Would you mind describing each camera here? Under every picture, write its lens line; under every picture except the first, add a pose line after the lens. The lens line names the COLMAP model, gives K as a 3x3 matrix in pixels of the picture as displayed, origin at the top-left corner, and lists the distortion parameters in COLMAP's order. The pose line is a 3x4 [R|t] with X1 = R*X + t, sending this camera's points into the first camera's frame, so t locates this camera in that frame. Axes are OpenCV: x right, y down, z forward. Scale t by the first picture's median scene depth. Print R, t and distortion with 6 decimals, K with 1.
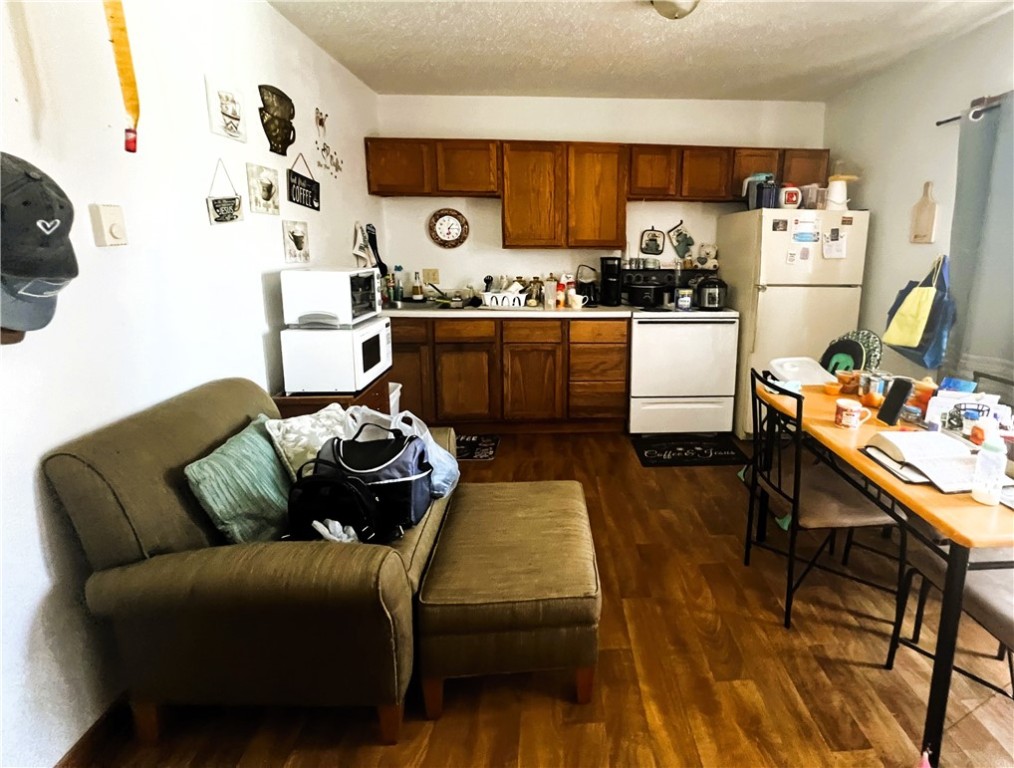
lens RADIAL K [[490.0, 0, 575.5], [0, 490.0, 328.0], [0, 0, 1]] dist [0.002891, 0.000185]
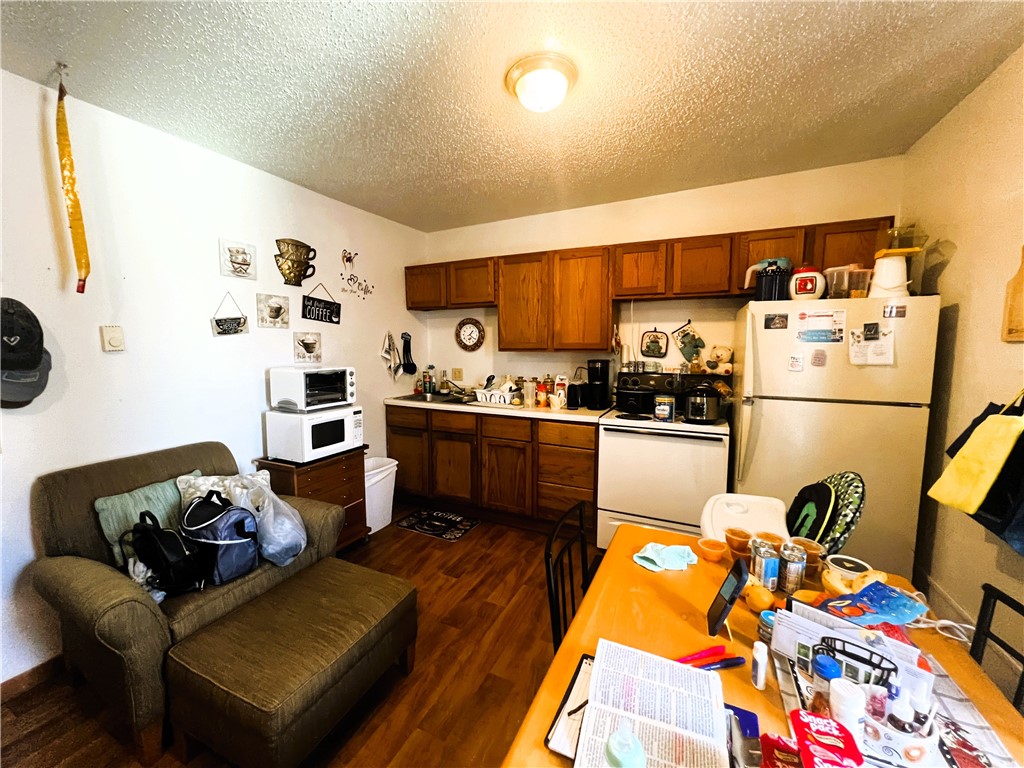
lens RADIAL K [[415.8, 0, 509.5], [0, 415.8, 384.9], [0, 0, 1]] dist [-0.001970, -0.000341]
pose [[0.860717, 0.039287, -0.507565, 0.369218], [-0.078906, 0.995264, -0.056771, -0.035967], [0.502931, 0.088913, 0.859741, 0.215234]]
